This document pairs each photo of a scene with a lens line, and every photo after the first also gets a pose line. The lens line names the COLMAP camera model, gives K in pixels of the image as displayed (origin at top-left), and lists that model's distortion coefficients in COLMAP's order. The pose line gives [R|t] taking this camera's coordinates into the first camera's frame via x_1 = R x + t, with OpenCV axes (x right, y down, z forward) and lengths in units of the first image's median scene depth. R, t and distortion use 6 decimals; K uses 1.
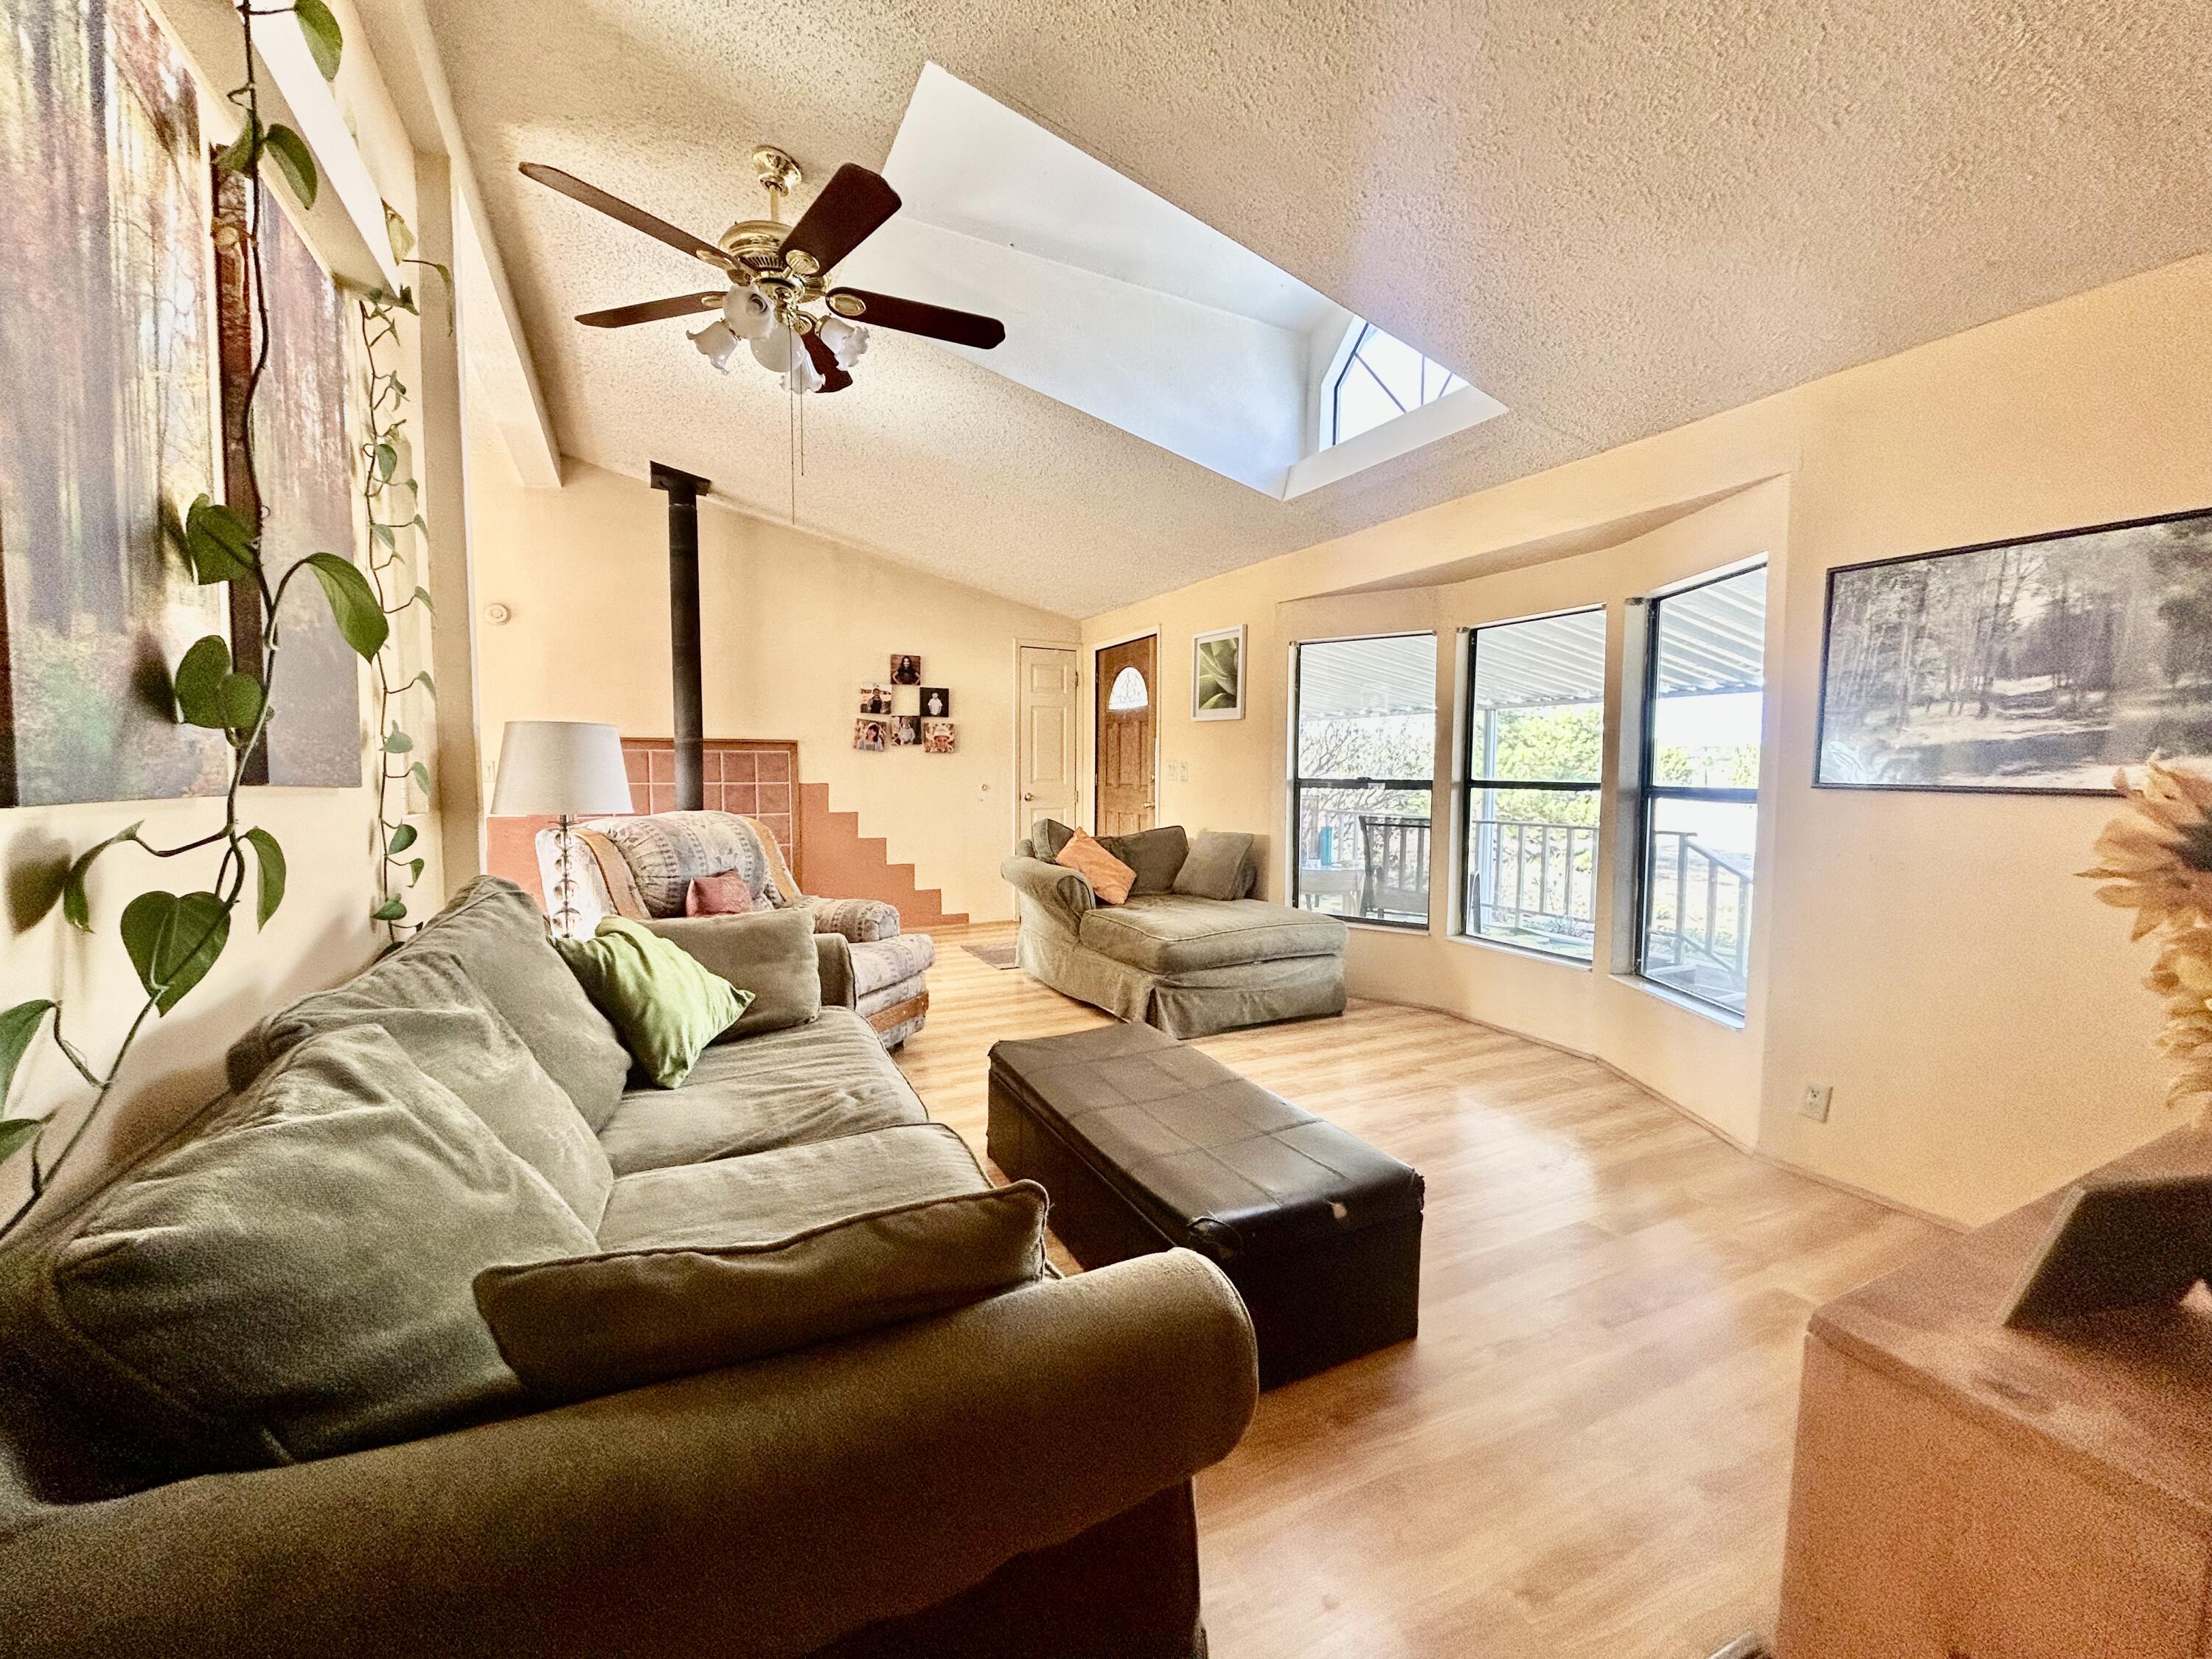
lens RADIAL K [[886.1, 0, 1110.5], [0, 886.1, 826.7], [0, 0, 1]] dist [0.001013, 0.000087]
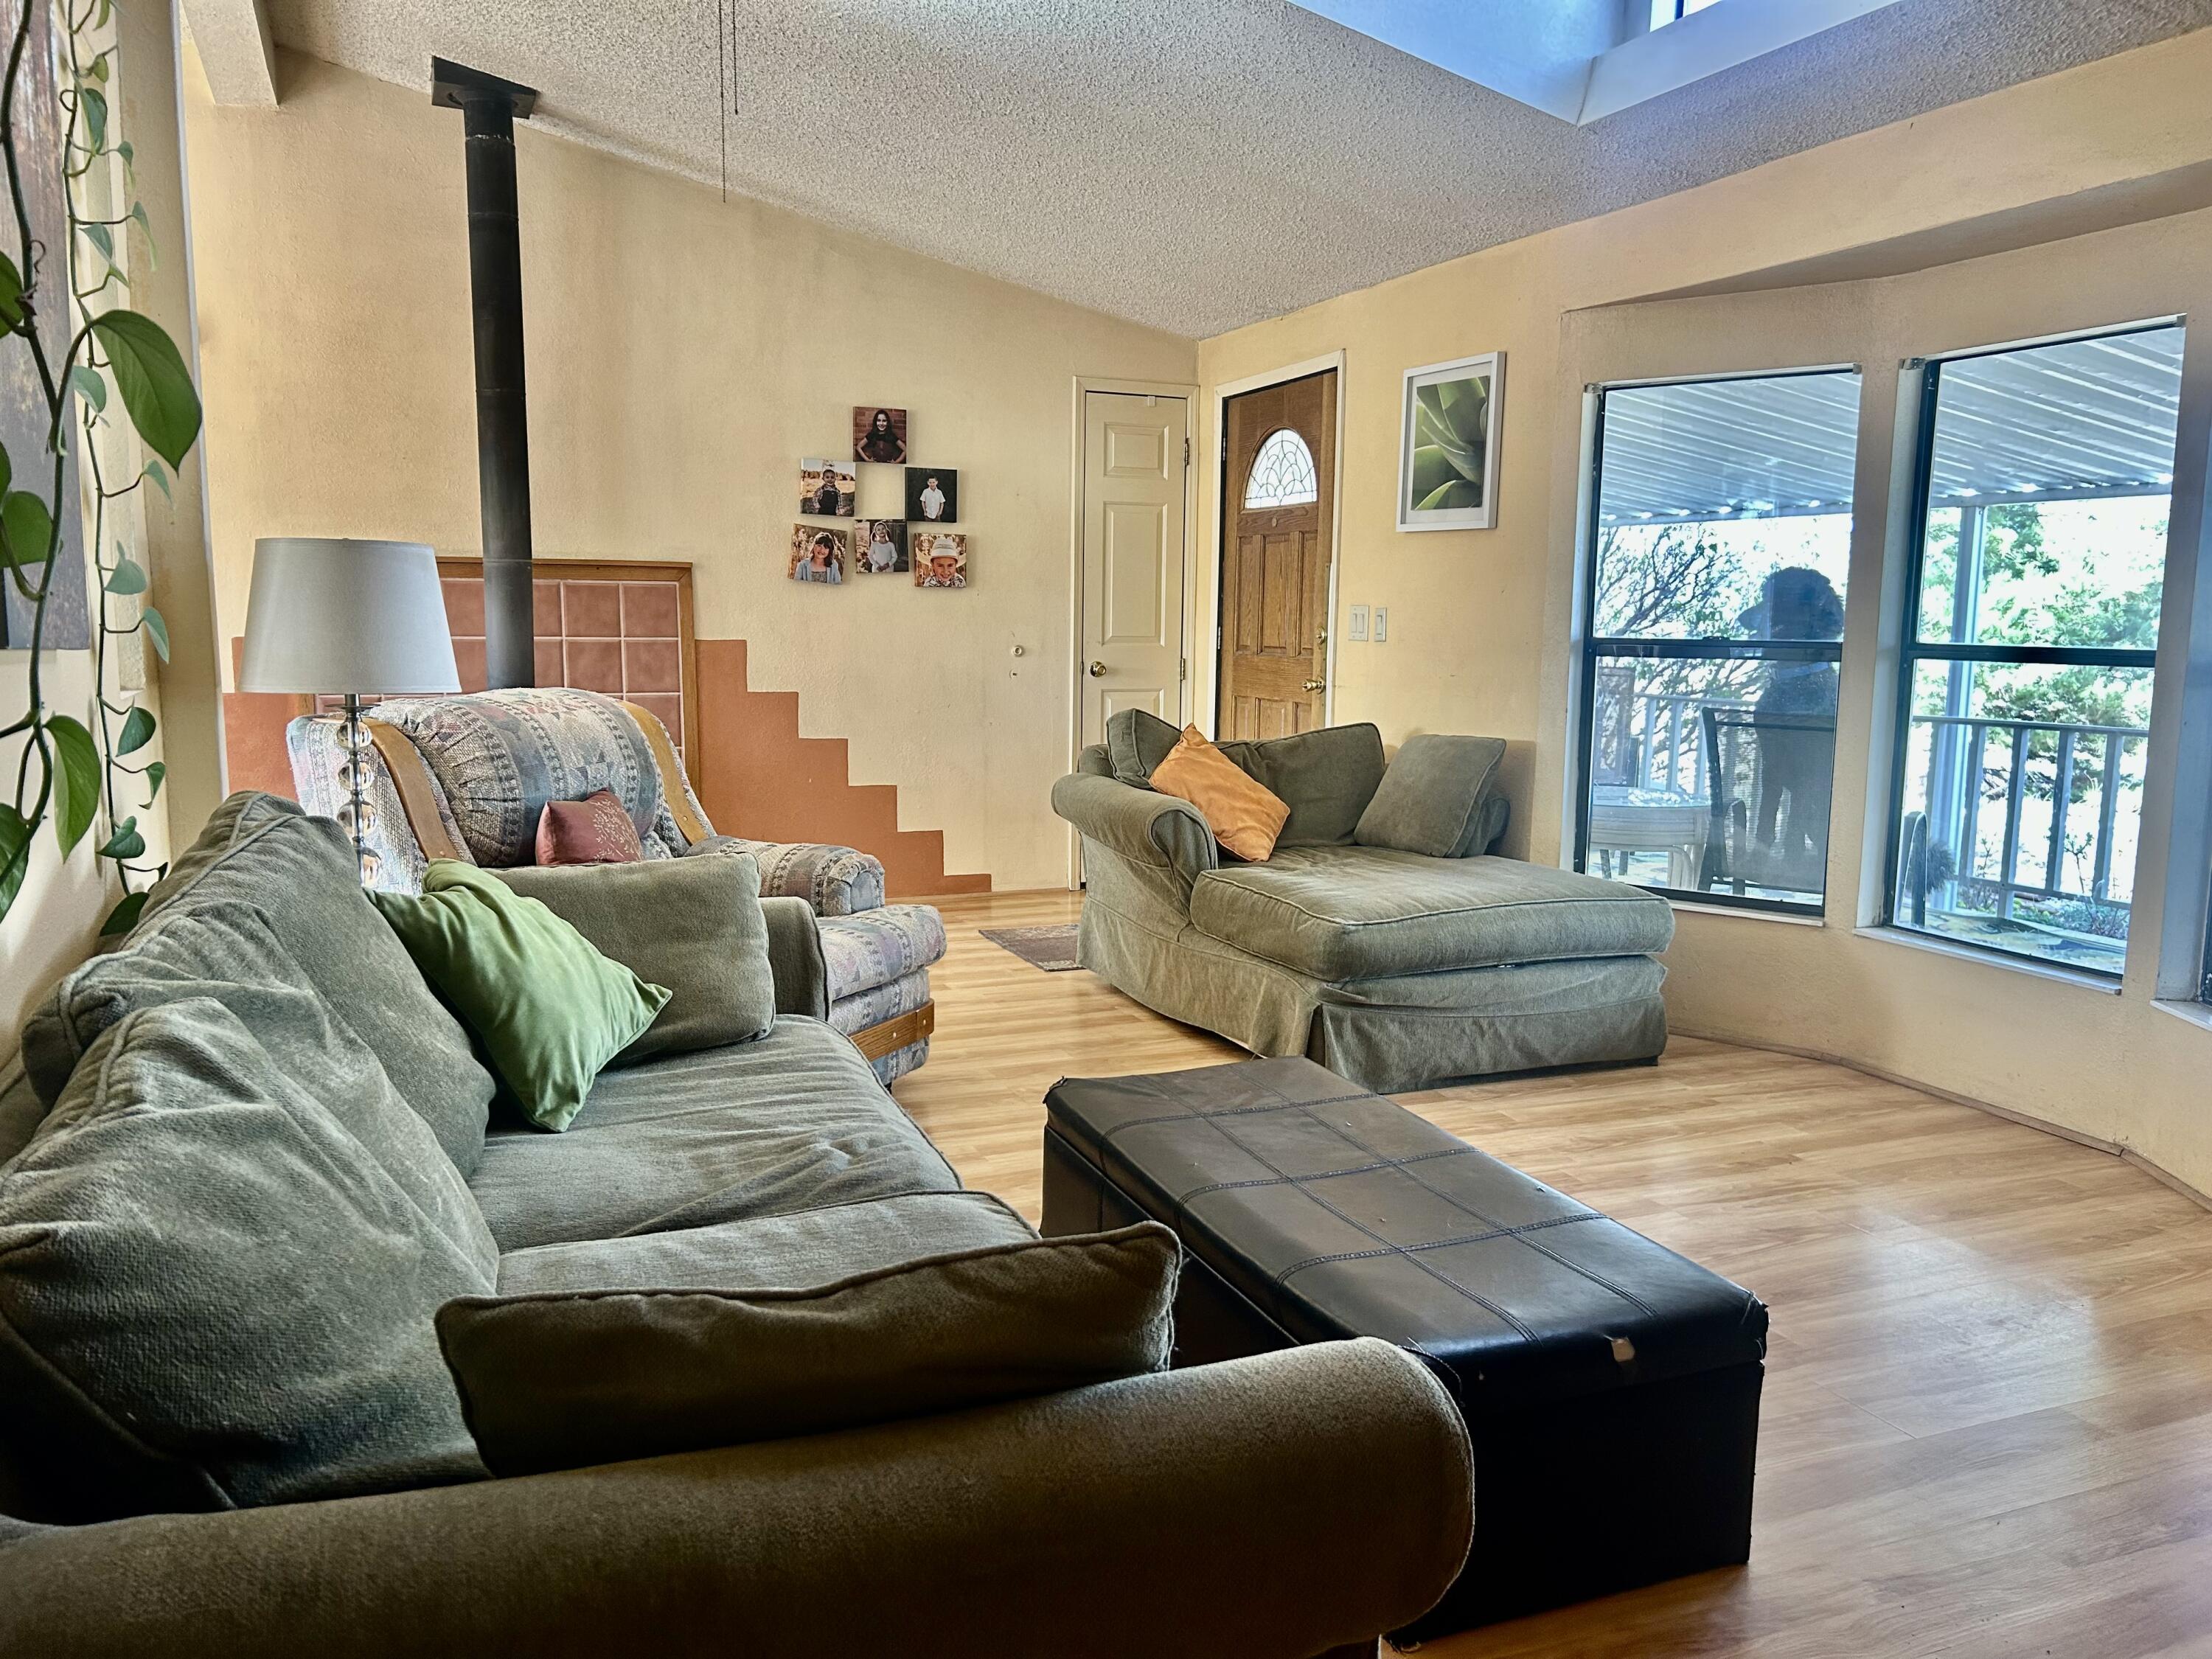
lens RADIAL K [[1691.9, 0, 1116.2], [0, 1691.9, 841.6], [0, 0, 1]] dist [0.094497, -0.147144]
pose [[0.997557, 0.015879, -0.068028, -0.010335], [-0.011017, 0.997397, 0.071256, -0.001315], [0.068982, -0.070333, 0.995136, -0.100819]]
